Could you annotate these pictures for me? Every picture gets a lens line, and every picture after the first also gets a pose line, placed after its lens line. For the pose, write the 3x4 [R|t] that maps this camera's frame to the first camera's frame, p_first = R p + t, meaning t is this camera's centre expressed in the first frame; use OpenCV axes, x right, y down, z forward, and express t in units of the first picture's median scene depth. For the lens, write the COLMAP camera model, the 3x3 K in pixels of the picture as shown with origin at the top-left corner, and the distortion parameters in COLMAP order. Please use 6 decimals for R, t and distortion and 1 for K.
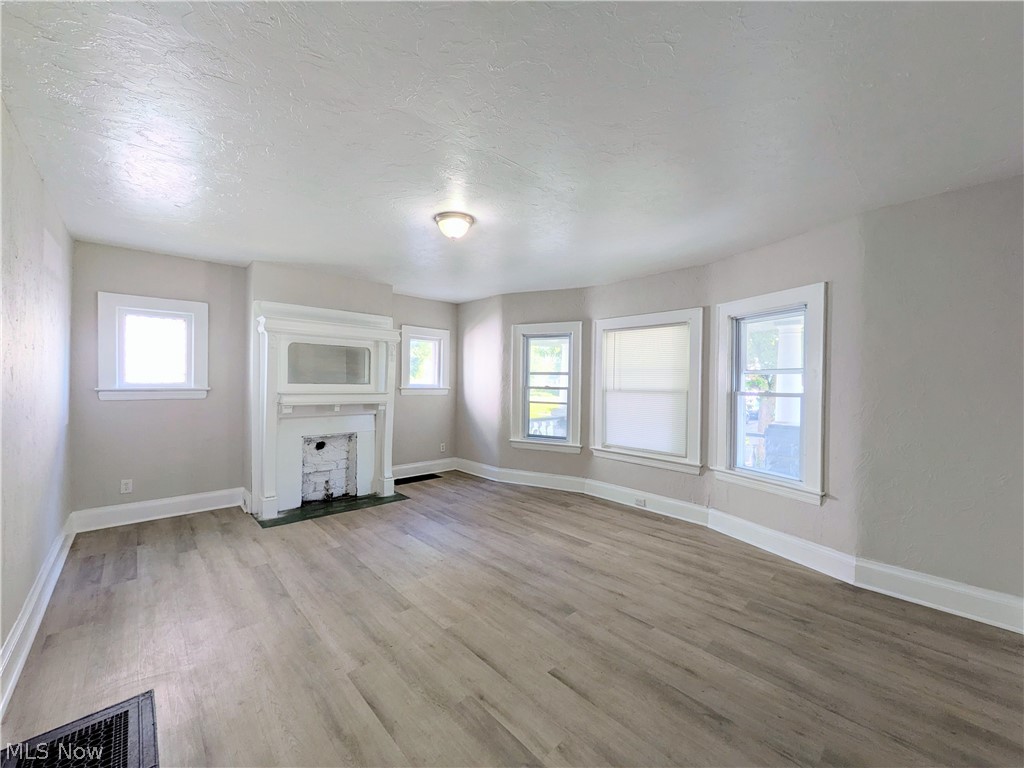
lens RADIAL K [[403.1, 0, 514.6], [0, 403.1, 390.9], [0, 0, 1]] dist [0.000238, 0.000184]
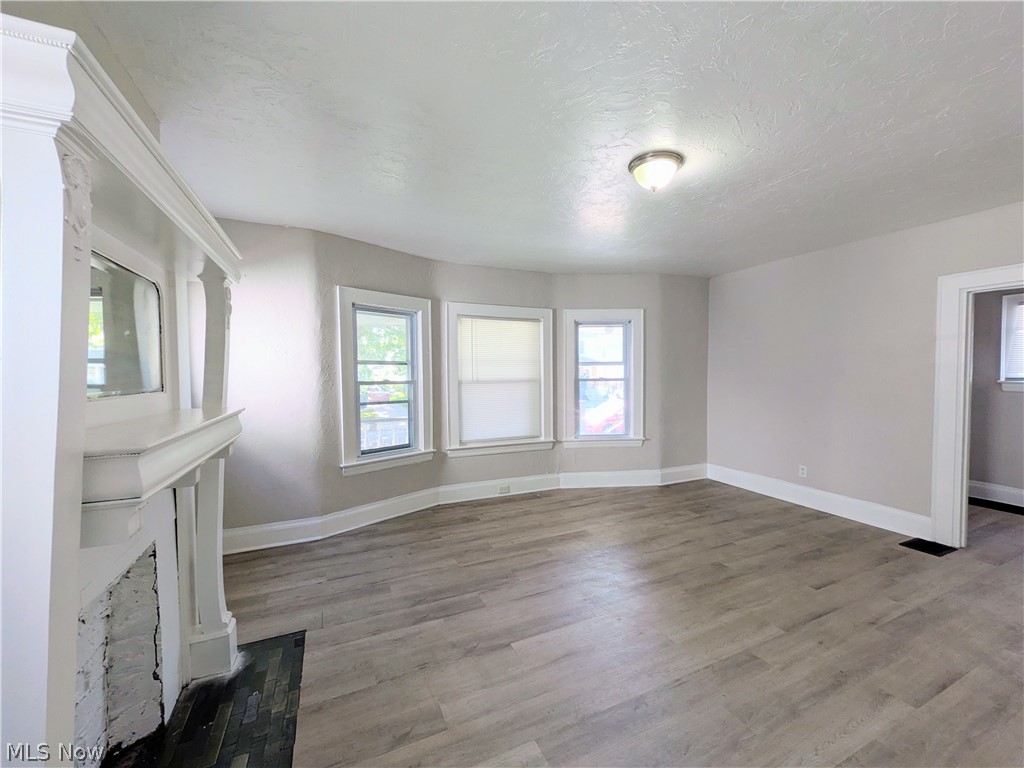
lens RADIAL K [[403.1, 0, 506.1], [0, 403.1, 385.4], [0, 0, 1]] dist [0.000238, 0.000184]
pose [[0.325030, -0.045895, 0.944589, -0.723761], [0.030008, 0.998819, 0.038204, -0.031187], [-0.945228, 0.015927, 0.326023, 0.743204]]
